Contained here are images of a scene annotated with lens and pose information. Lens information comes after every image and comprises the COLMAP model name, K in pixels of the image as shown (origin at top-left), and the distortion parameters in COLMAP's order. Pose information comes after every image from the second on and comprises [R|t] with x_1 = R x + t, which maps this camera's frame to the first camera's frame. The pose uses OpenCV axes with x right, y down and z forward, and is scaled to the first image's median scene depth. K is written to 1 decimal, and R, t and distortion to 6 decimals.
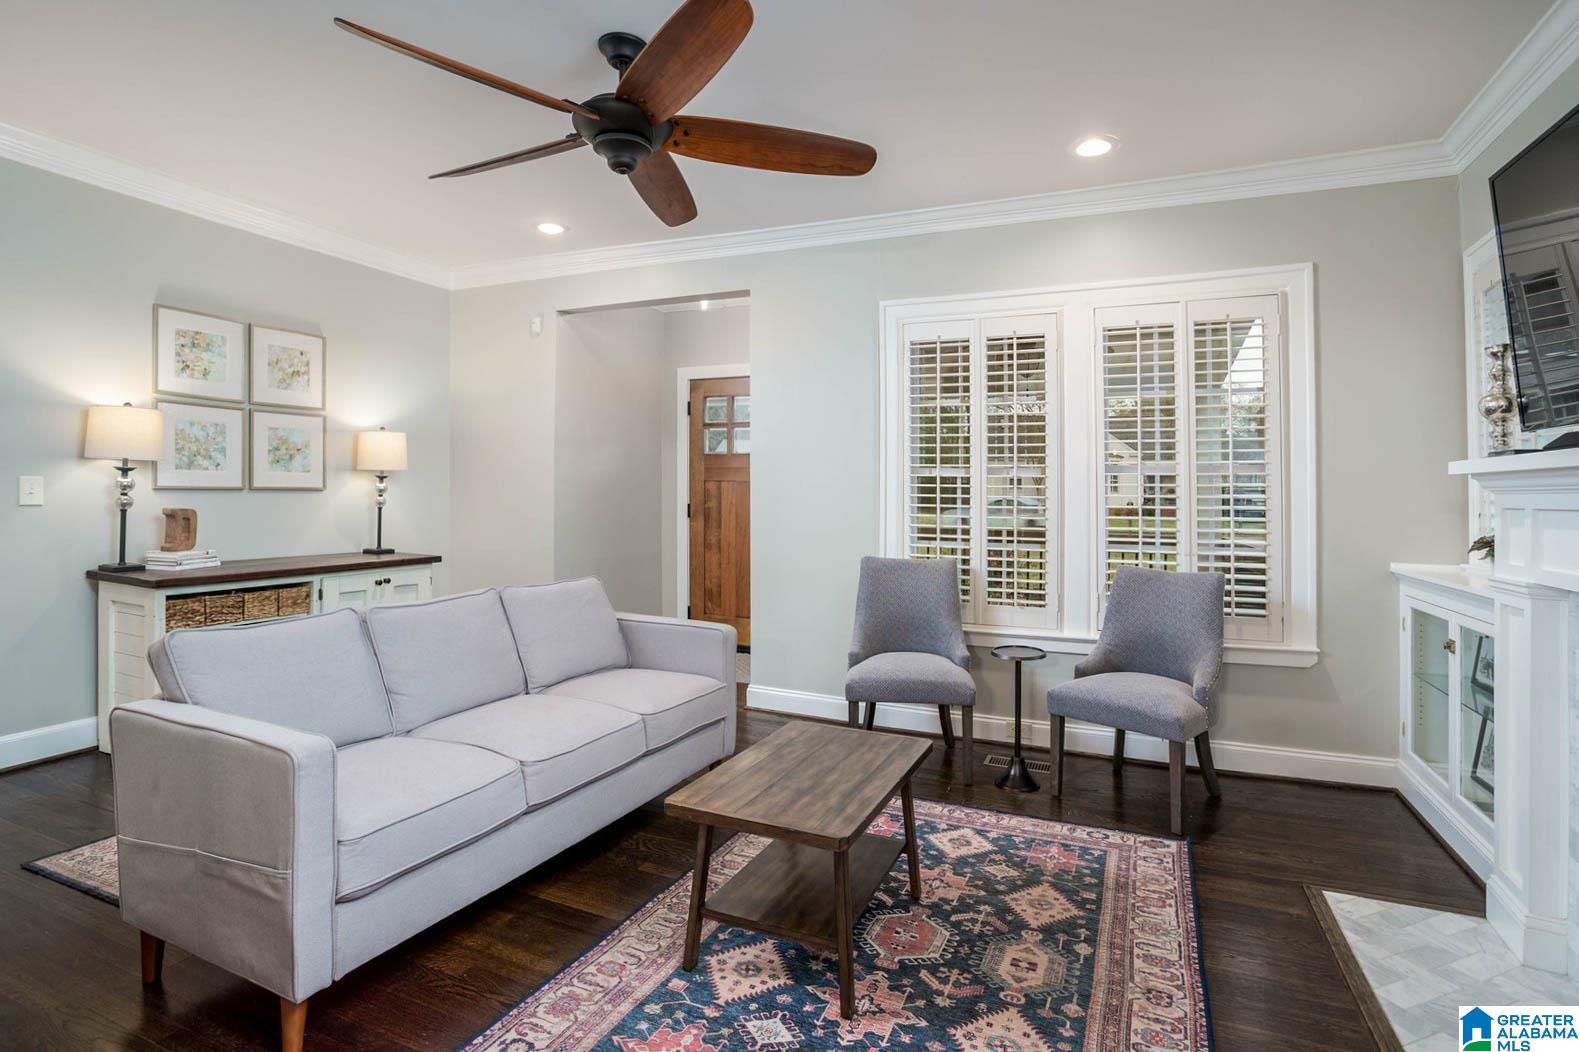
lens RADIAL K [[812.8, 0, 795.4], [0, 812.8, 481.7], [0, 0, 1]] dist [-0.064891, 0.028813]
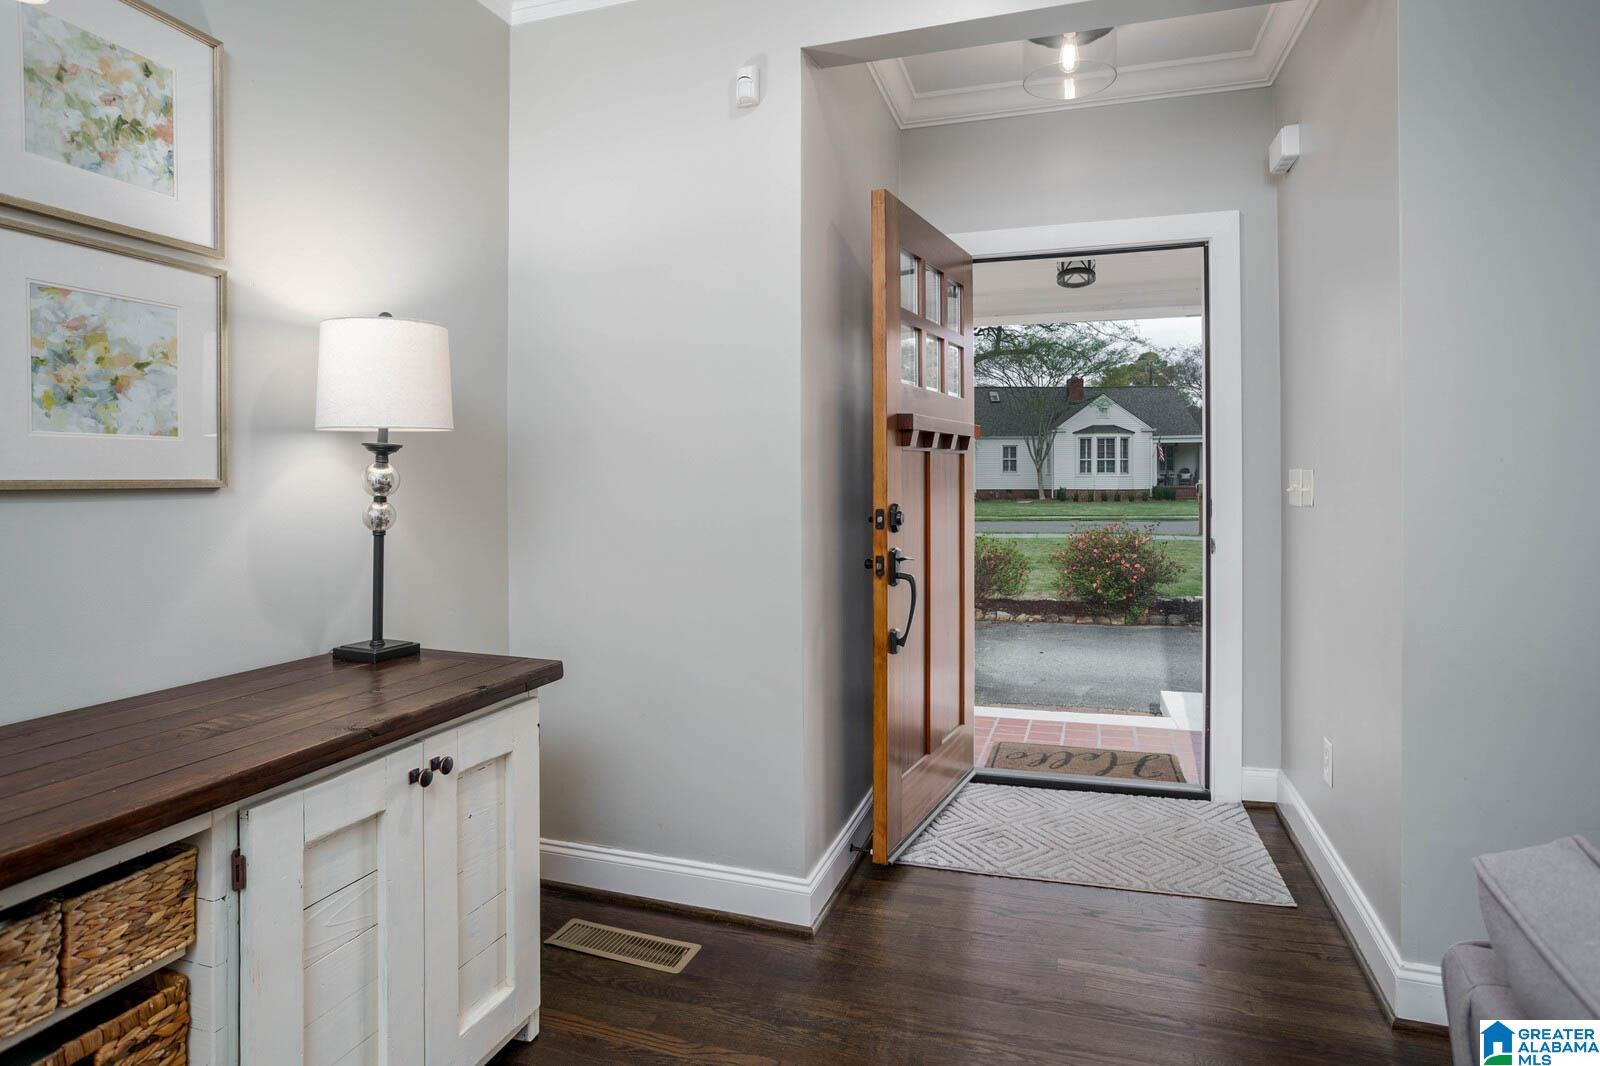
lens RADIAL K [[873.0, 0, 801.0], [0, 873.0, 475.0], [0, 0, 1]] dist [-0.048929, 0.014984]
pose [[0.996026, -0.015064, 0.087783, -0.386548], [0.013787, 0.999790, 0.015145, 0.002614], [-0.087992, -0.013874, 0.996025, 0.627788]]
